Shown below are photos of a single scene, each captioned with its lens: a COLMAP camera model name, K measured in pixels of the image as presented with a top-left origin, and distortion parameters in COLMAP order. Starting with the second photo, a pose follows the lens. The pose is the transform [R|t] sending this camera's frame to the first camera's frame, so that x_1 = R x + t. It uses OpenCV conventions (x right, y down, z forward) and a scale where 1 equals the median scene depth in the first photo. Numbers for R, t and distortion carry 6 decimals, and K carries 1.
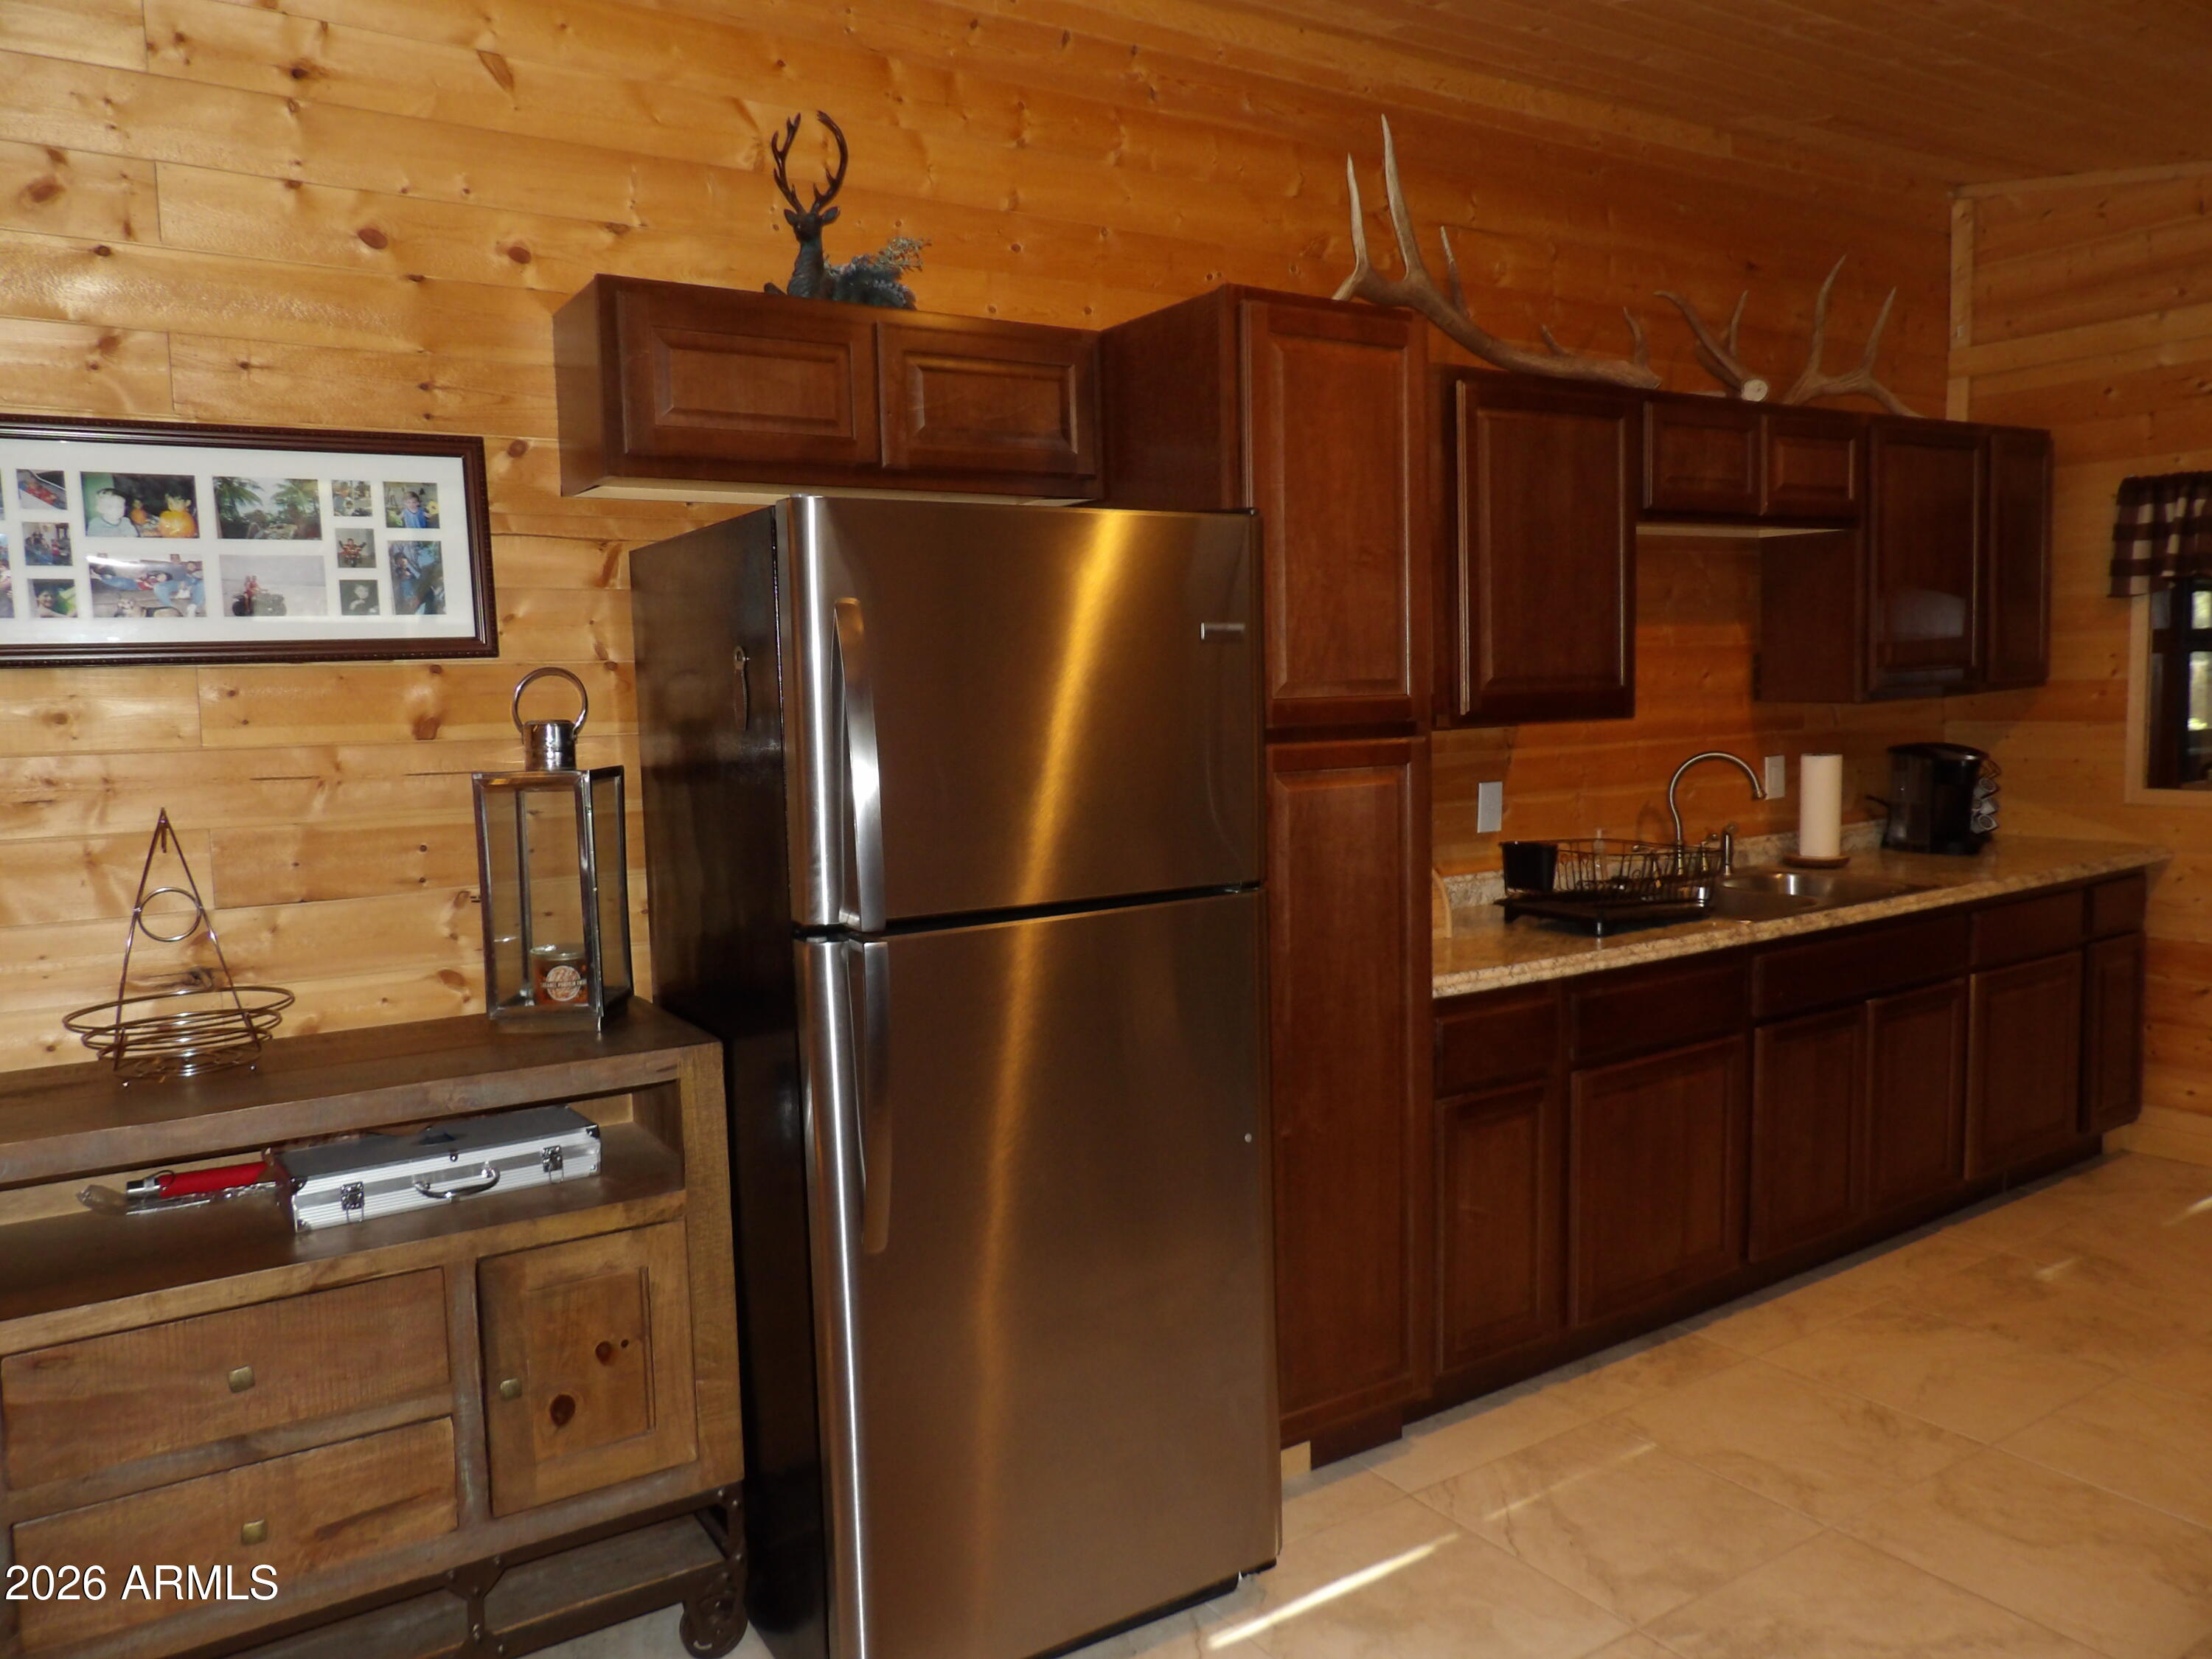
lens RADIAL K [[1575.9, 0, 1108.6], [0, 1575.9, 794.2], [0, 0, 1]] dist [-0.007194, 0.000276]
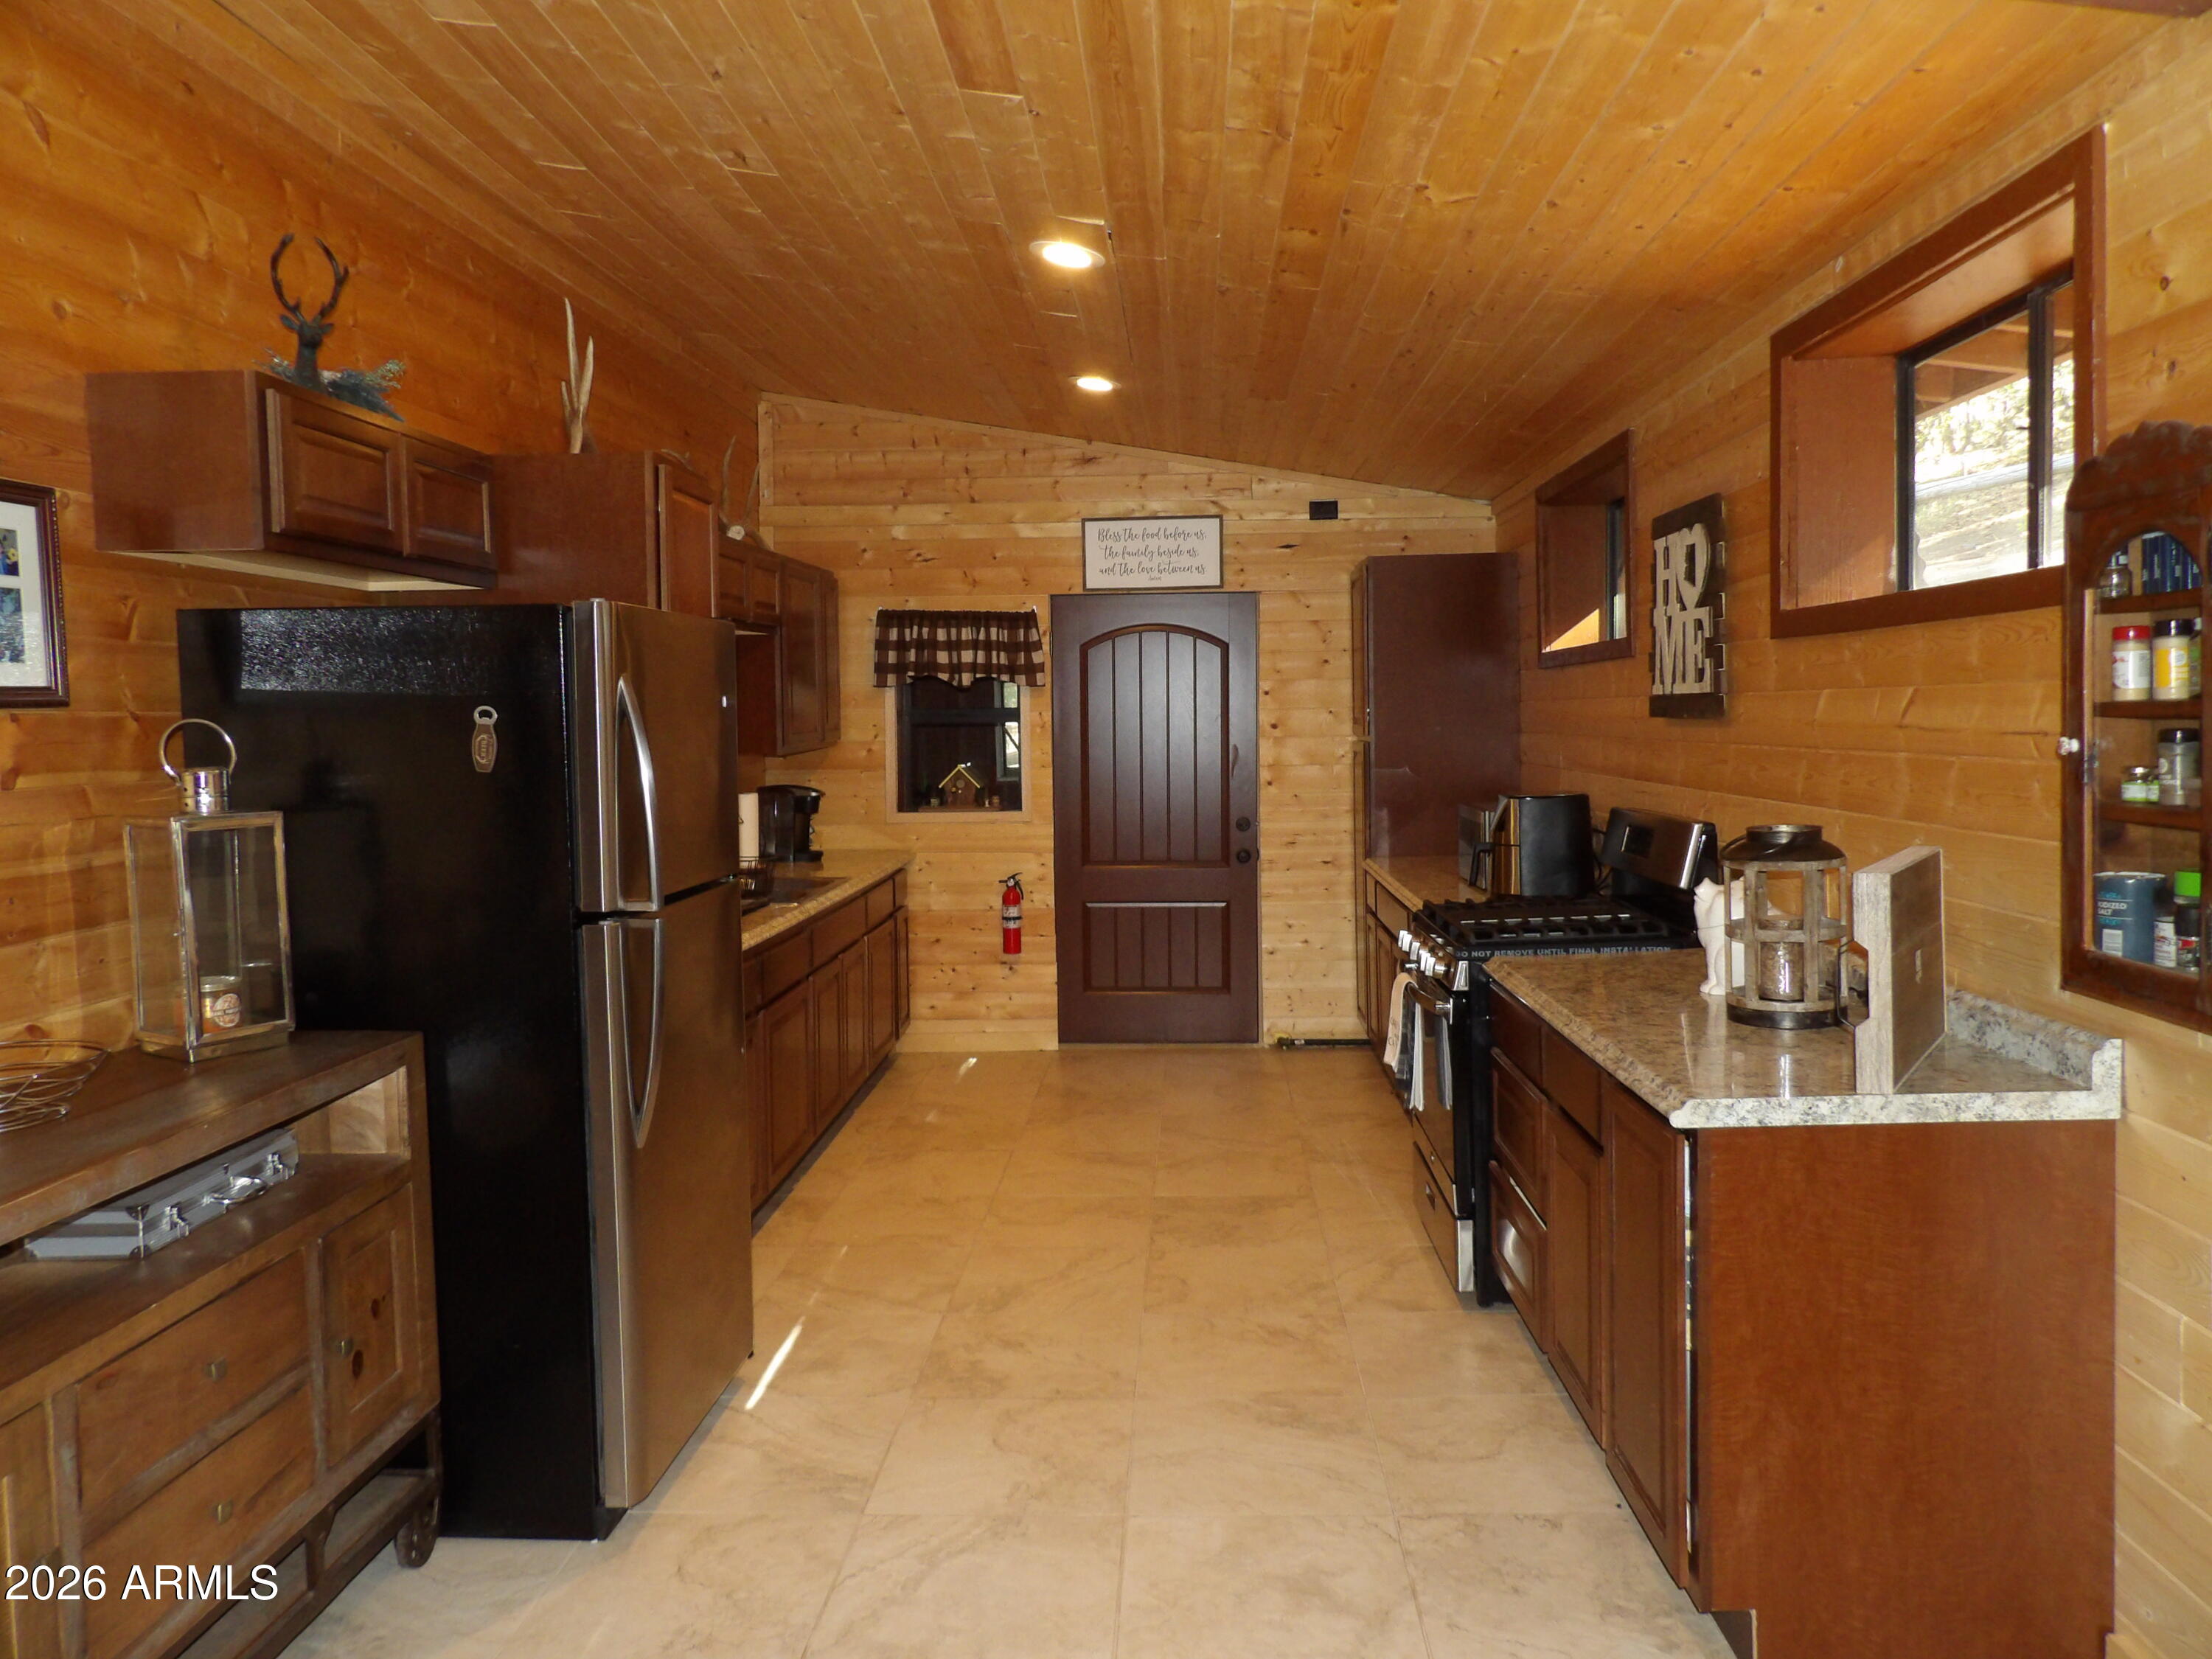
lens RADIAL K [[1575.9, 0, 1108.6], [0, 1575.9, 794.2], [0, 0, 1]] dist [-0.007194, 0.000276]
pose [[0.588956, -0.019793, 0.807923, -0.599721], [0.051702, 0.998575, -0.013226, 0.012277], [-0.806510, 0.049561, 0.589140, -0.092794]]
